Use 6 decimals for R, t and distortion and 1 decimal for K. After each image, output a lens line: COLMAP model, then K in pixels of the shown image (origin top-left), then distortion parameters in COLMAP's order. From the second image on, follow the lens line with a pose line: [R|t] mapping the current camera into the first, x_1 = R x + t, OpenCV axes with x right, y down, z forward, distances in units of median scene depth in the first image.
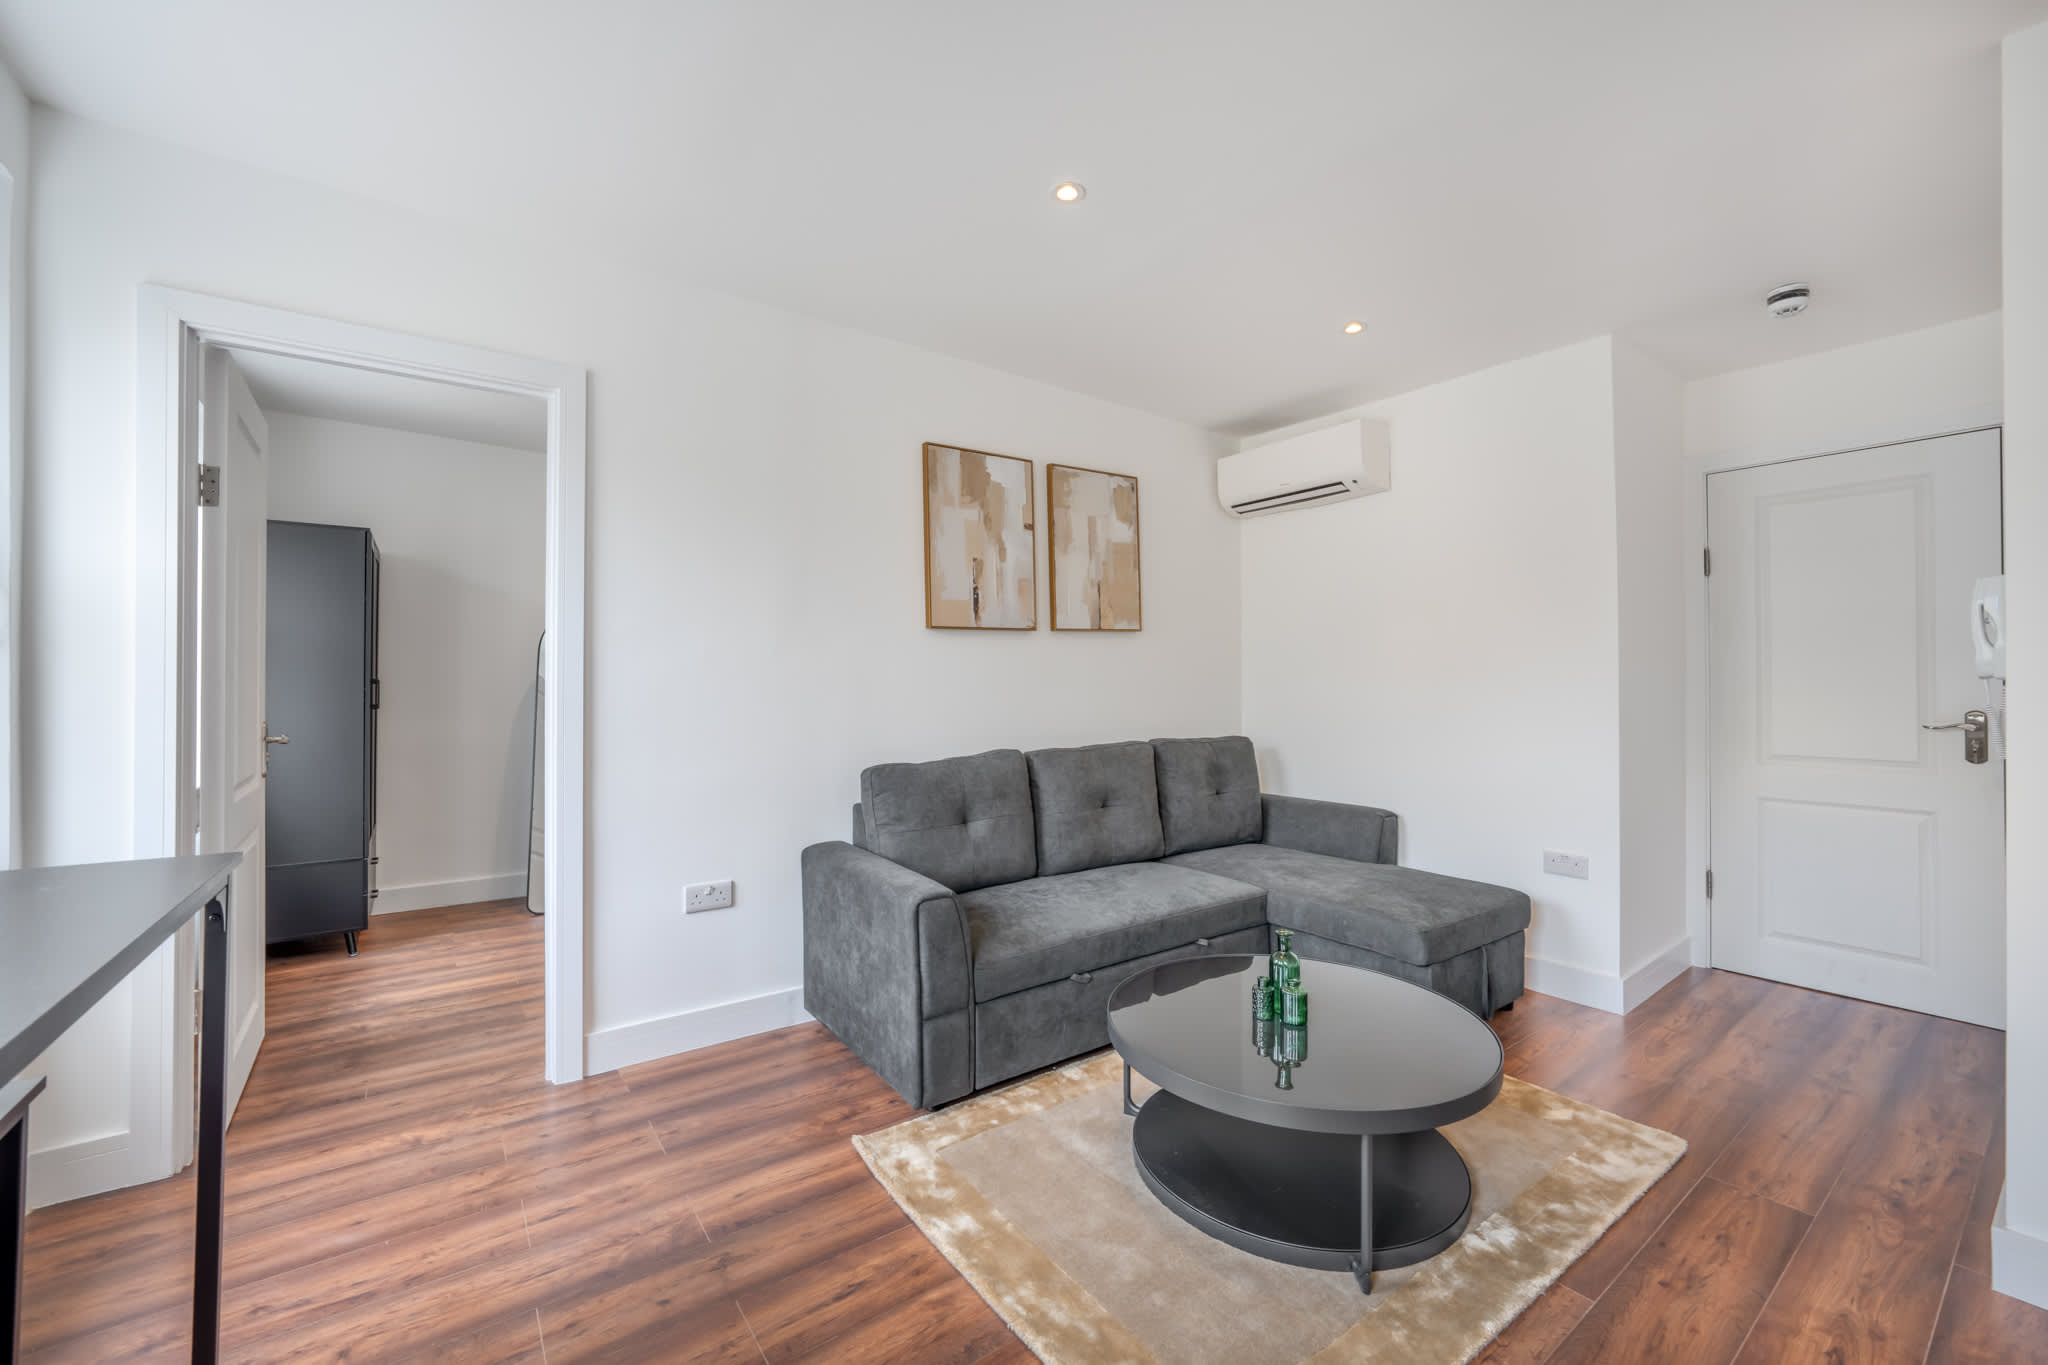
lens RADIAL K [[825.0, 0, 1026.2], [0, 825.0, 676.5], [0, 0, 1]] dist [-0.008982, 0.000132]
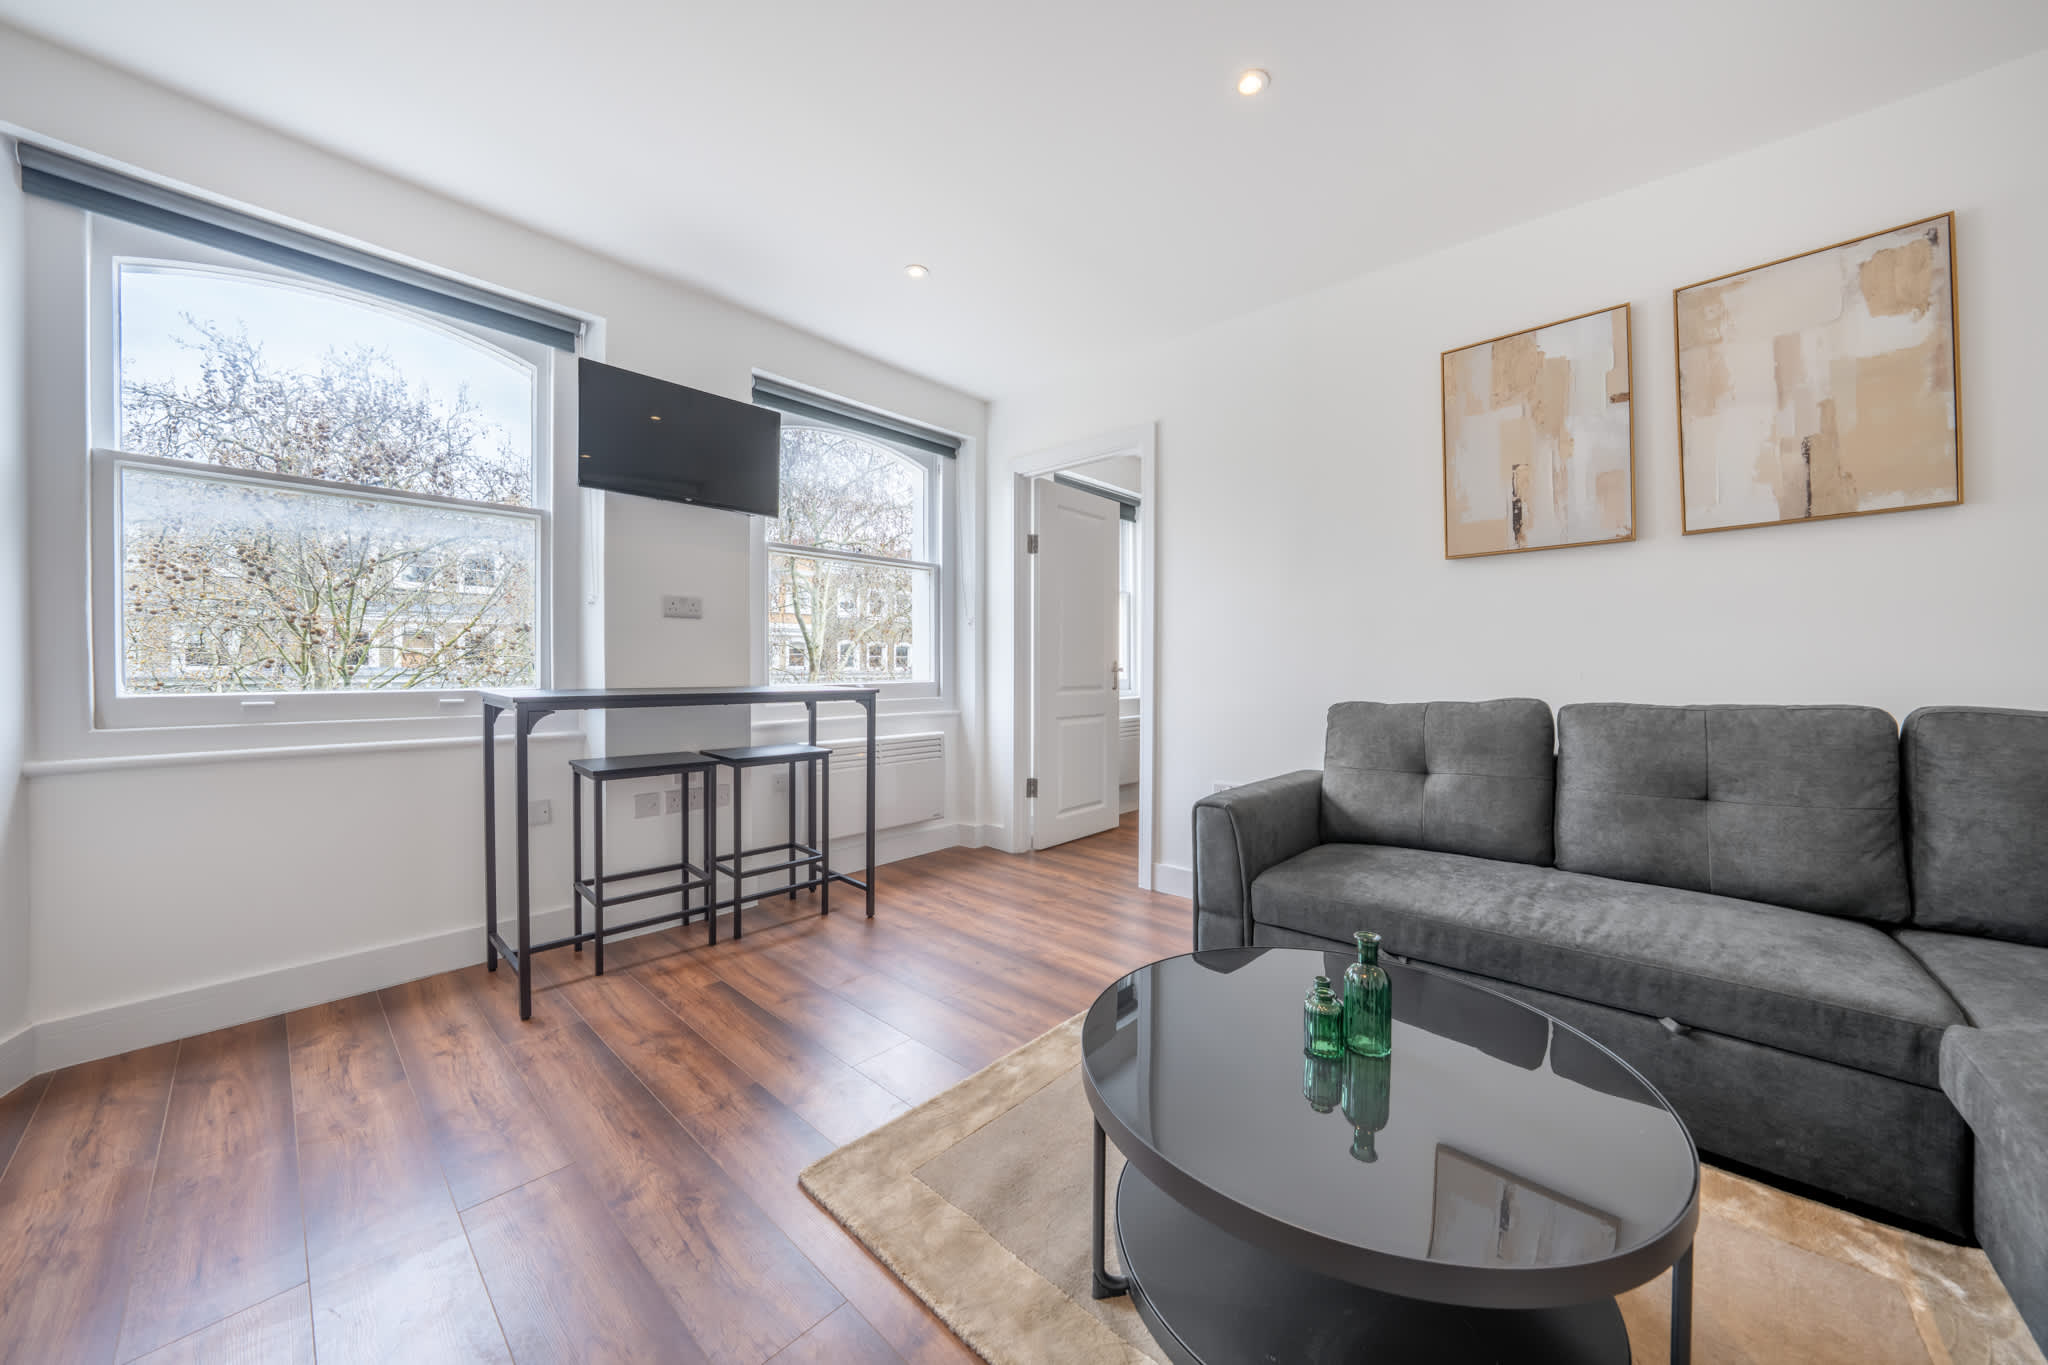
lens RADIAL K [[714.4, 0, 1031.1], [0, 714.4, 672.8], [0, 0, 1]] dist [-0.016075, 0.002637]
pose [[0.203261, 0.010075, -0.979073, 0.547816], [0.003748, 0.999932, 0.011068, 0.054898], [0.979117, -0.005919, 0.203209, 0.397937]]
